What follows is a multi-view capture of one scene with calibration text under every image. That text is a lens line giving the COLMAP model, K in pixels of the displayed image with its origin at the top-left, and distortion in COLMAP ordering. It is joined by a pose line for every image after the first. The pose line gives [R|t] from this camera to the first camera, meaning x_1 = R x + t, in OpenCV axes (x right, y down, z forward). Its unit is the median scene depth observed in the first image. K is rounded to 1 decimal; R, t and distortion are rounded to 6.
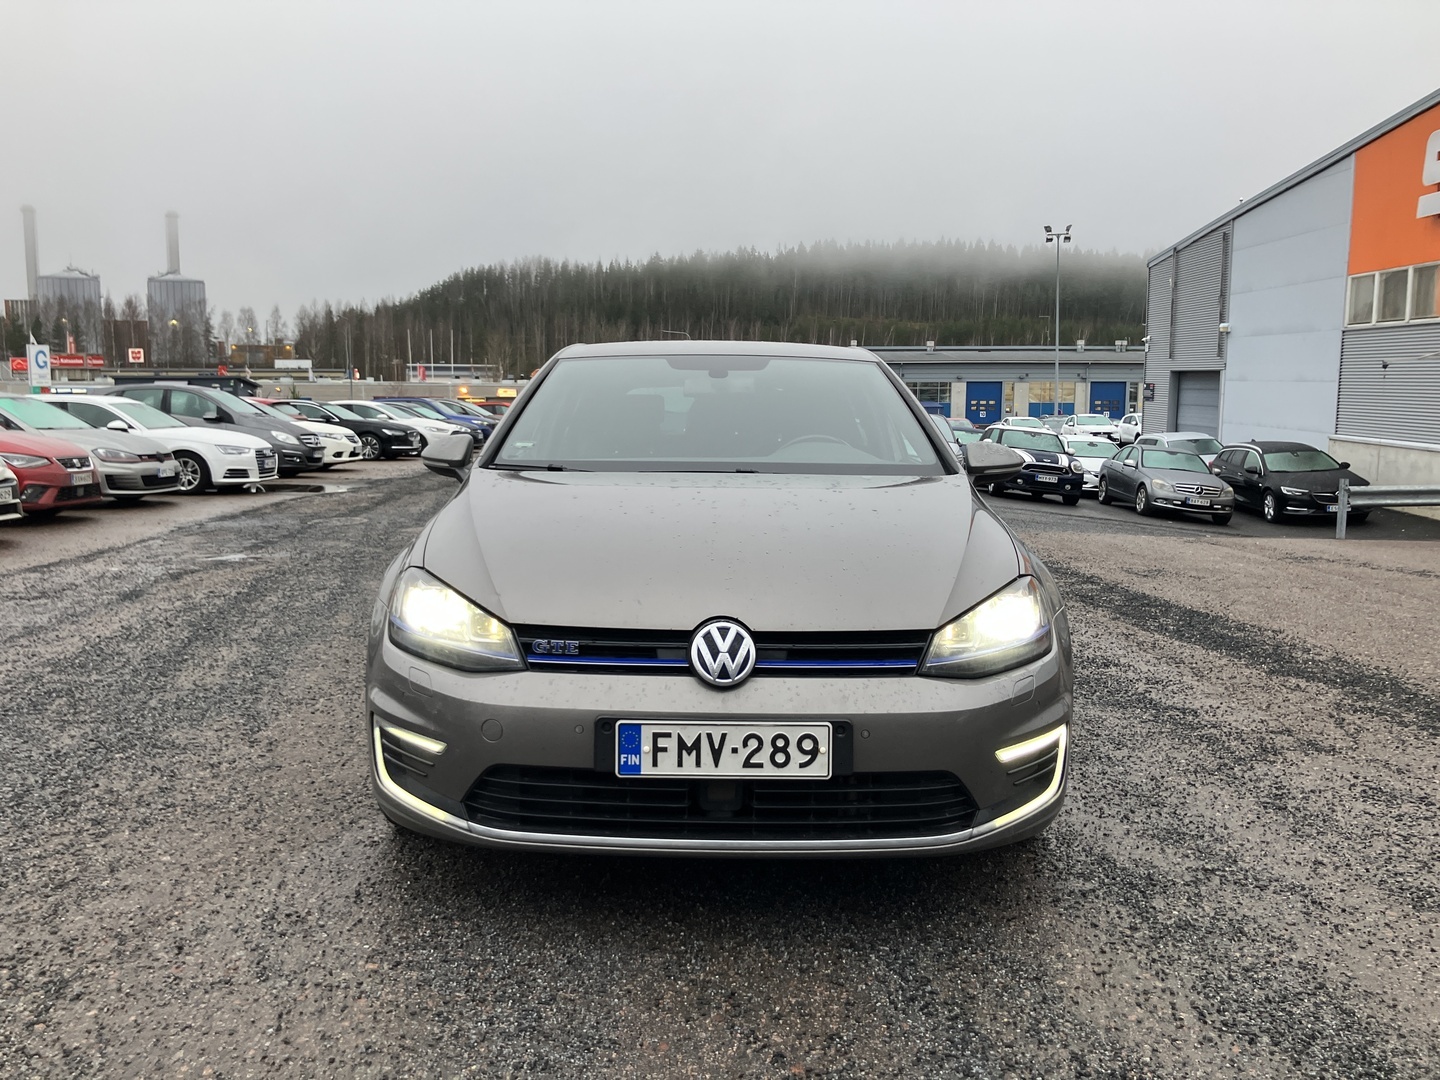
lens RADIAL K [[1204.5, 0, 719.5], [0, 1204.5, 520.9], [0, 0, 1]] dist [0.012649, 0.010813]
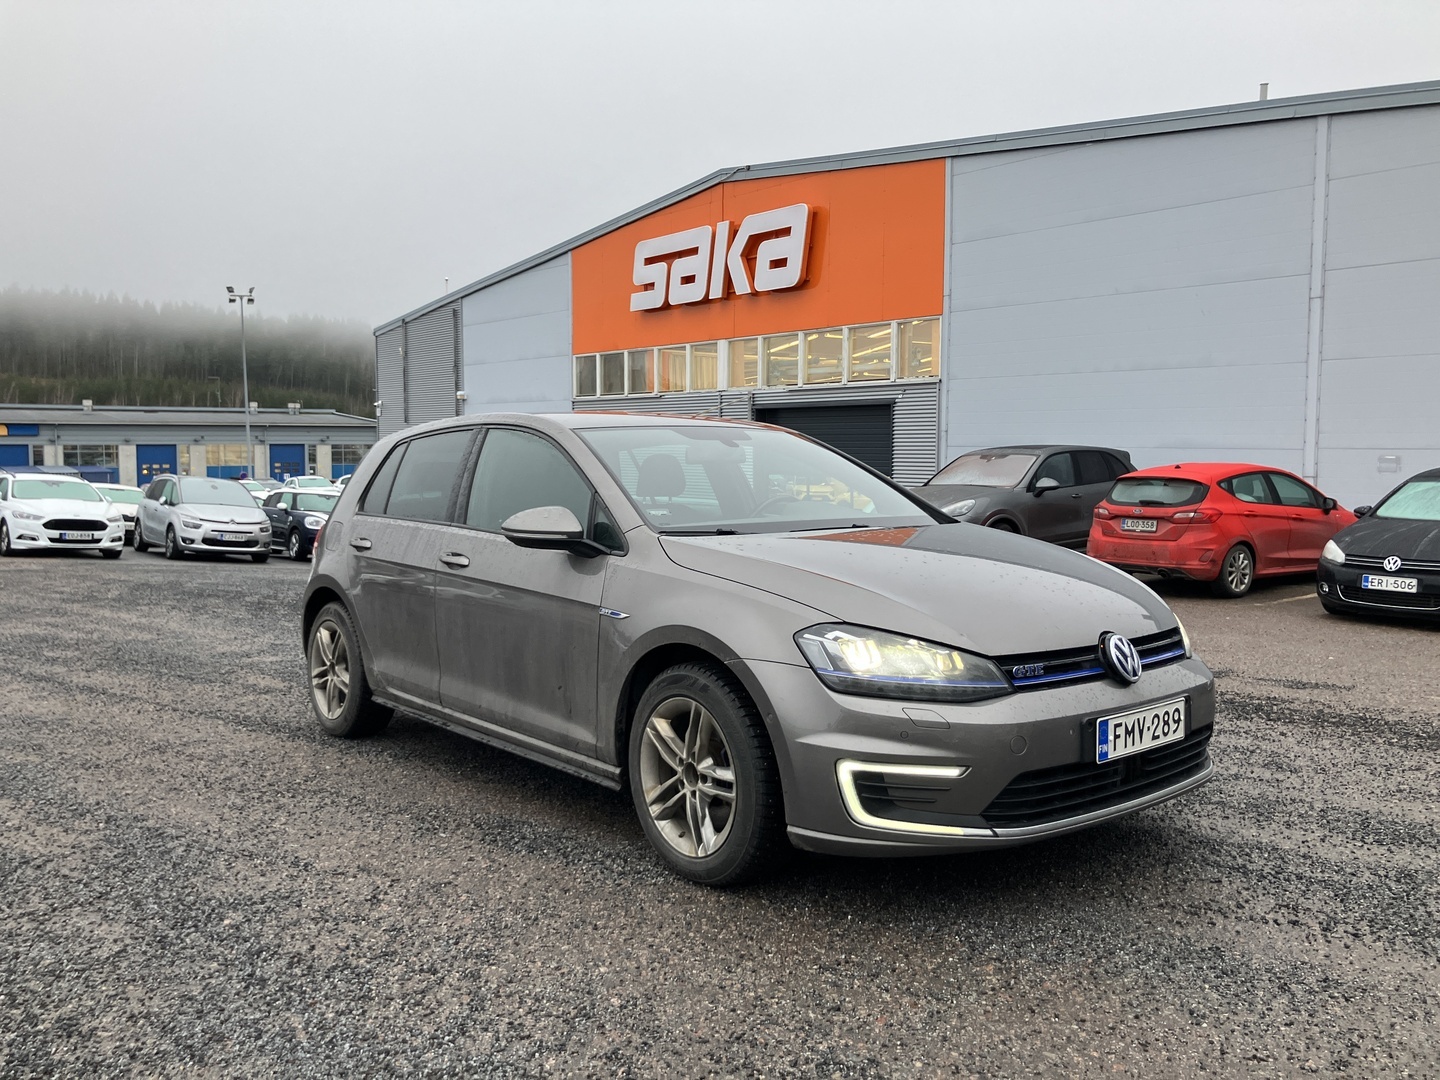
lens RADIAL K [[1188.4, 0, 720.0], [0, 1188.4, 540.0], [0, 0, 1]] dist [0.007067, 0.005072]
pose [[0.771866, -0.055540, 0.633355, -1.087374], [0.077126, 0.997000, -0.006564, -0.040987], [-0.631090, 0.053915, 0.773834, 0.253757]]
